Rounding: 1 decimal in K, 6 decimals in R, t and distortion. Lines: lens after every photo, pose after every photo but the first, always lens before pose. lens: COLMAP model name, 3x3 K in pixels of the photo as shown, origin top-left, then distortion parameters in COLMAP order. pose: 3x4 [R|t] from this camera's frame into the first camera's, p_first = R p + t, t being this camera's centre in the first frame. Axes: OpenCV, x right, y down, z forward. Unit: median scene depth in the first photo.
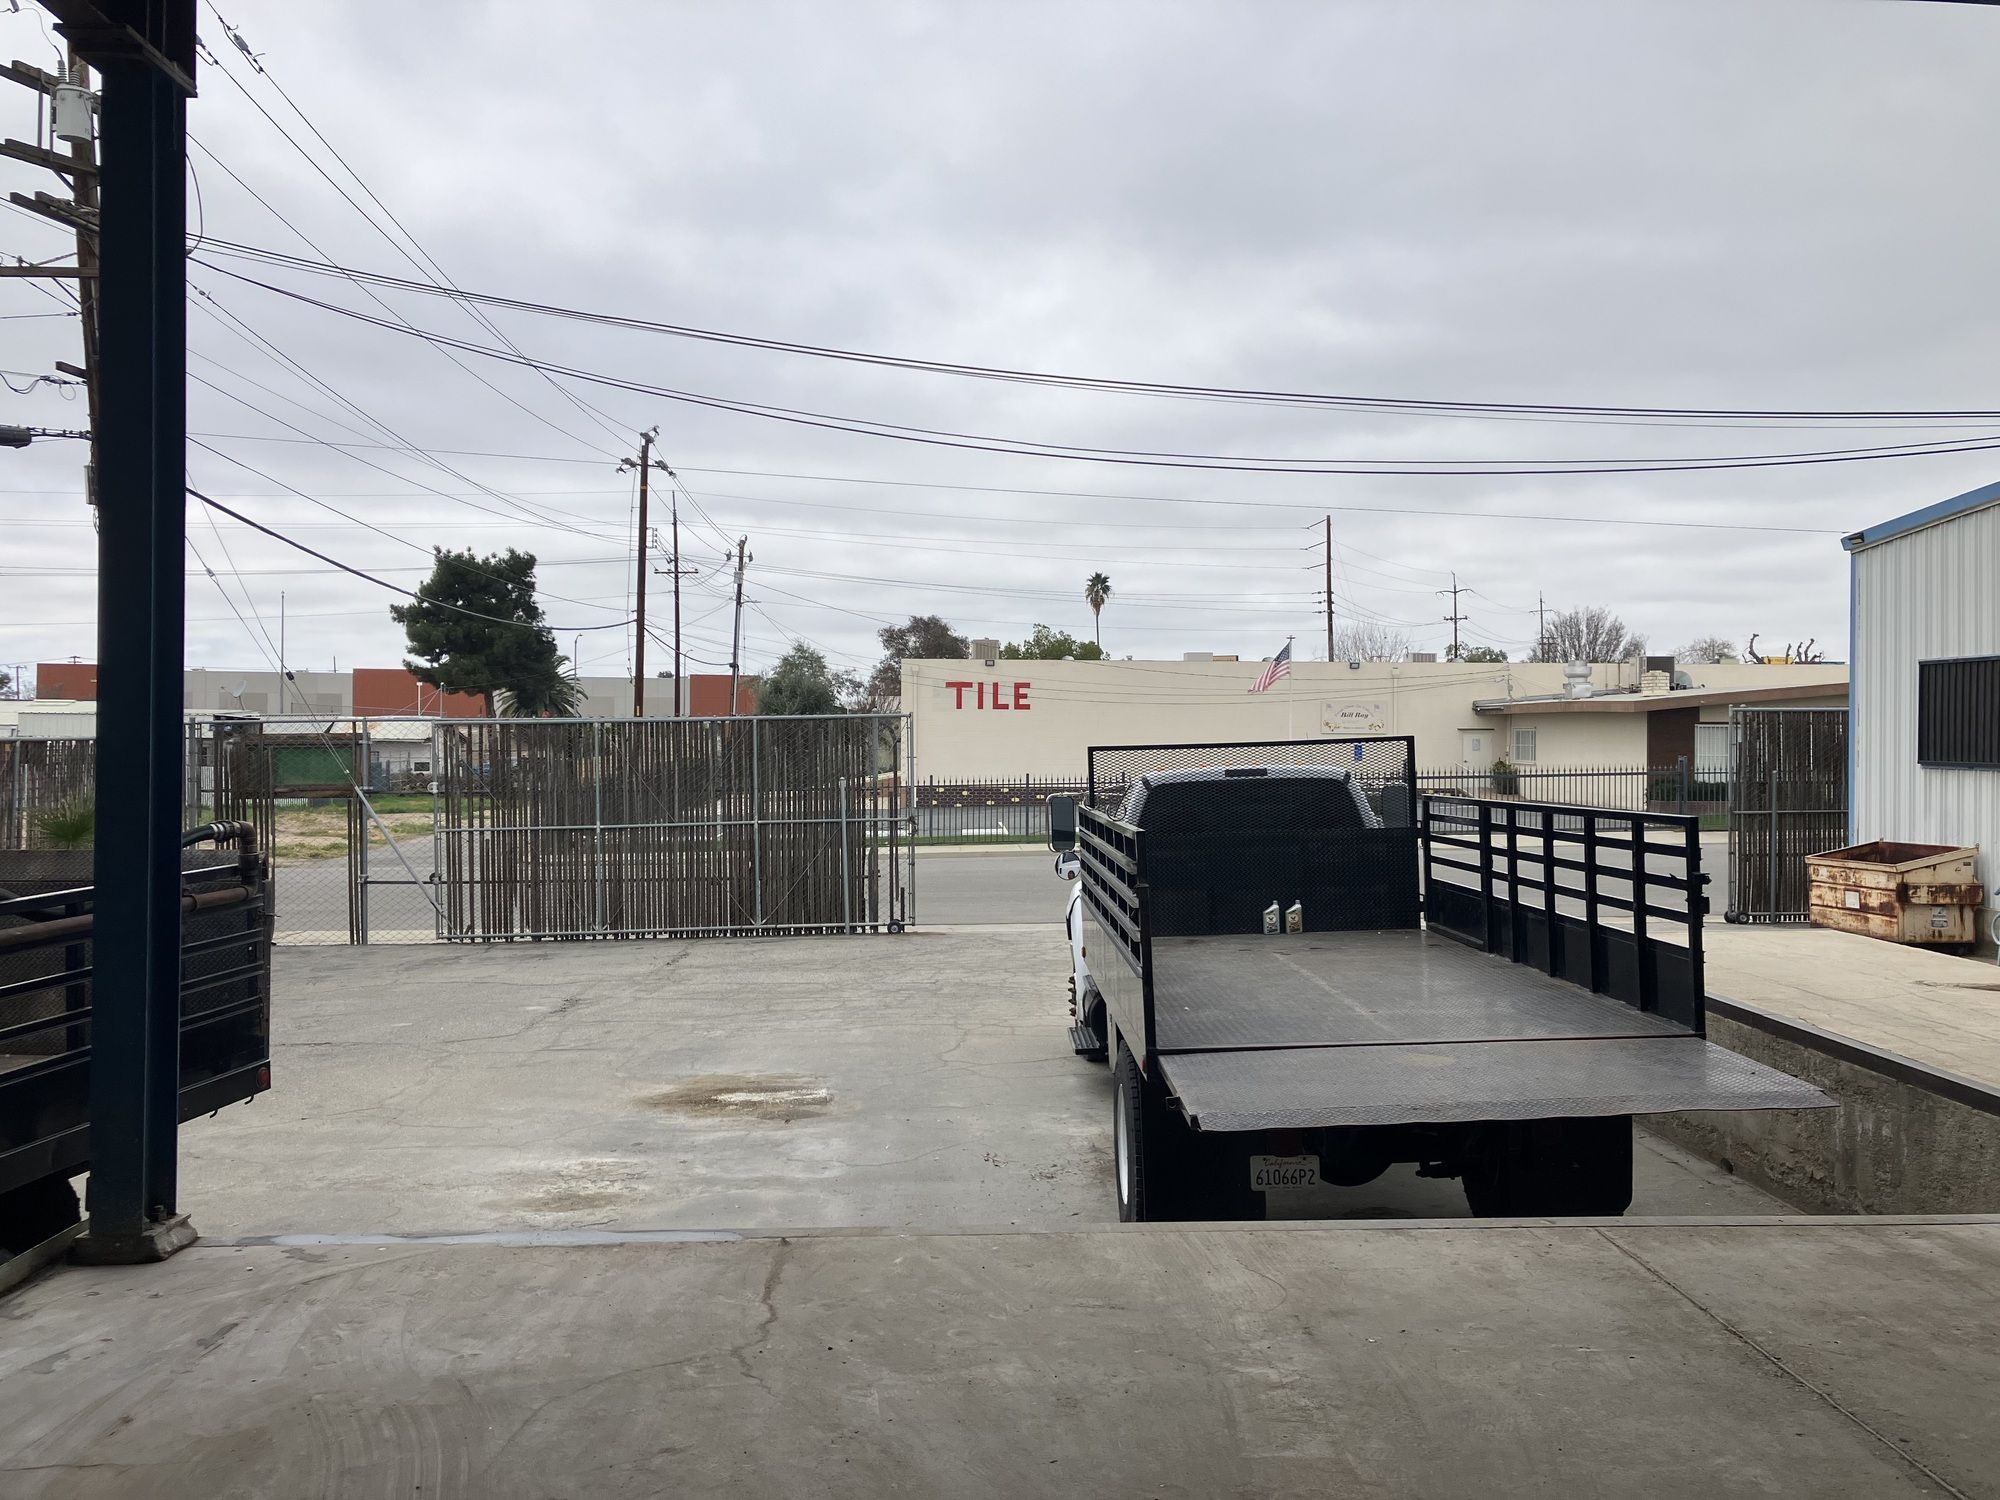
lens RADIAL K [[1647.8, 0, 1005.8], [0, 1647.8, 745.7], [0, 0, 1]] dist [0.075959, -0.060578]
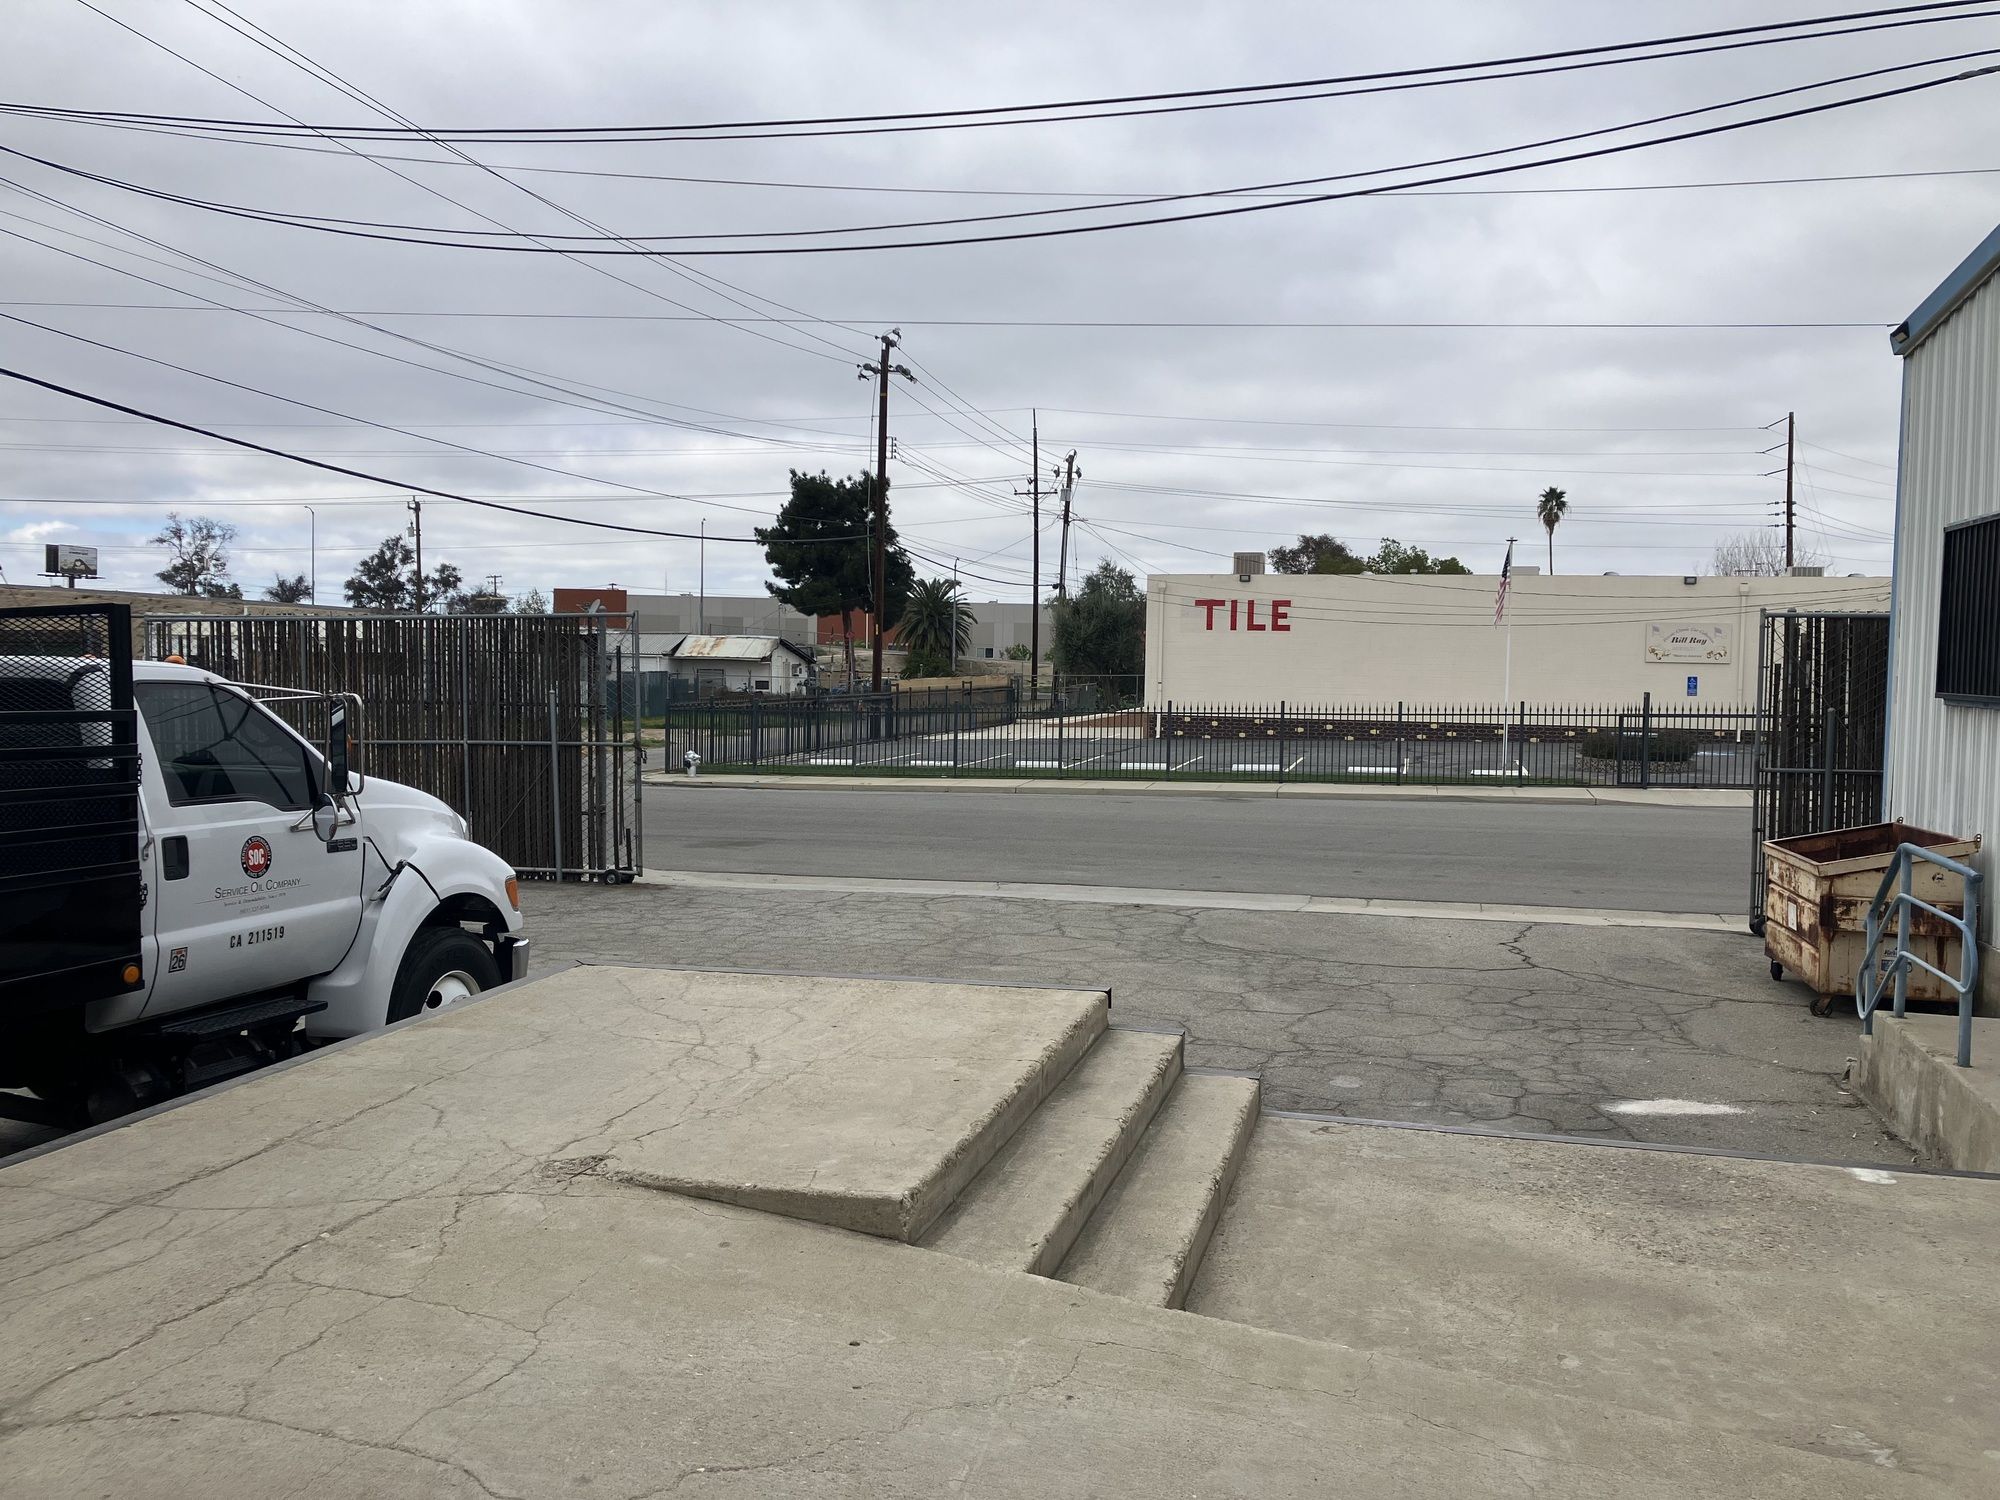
lens RADIAL K [[1647.8, 0, 980.3], [0, 1647.8, 742.7], [0, 0, 1]] dist [0.075959, -0.060578]
pose [[0.954185, 0.029584, -0.297752, 0.122402], [-0.017301, 0.998890, 0.043806, 0.001942], [0.298718, -0.036648, 0.953638, 0.099572]]
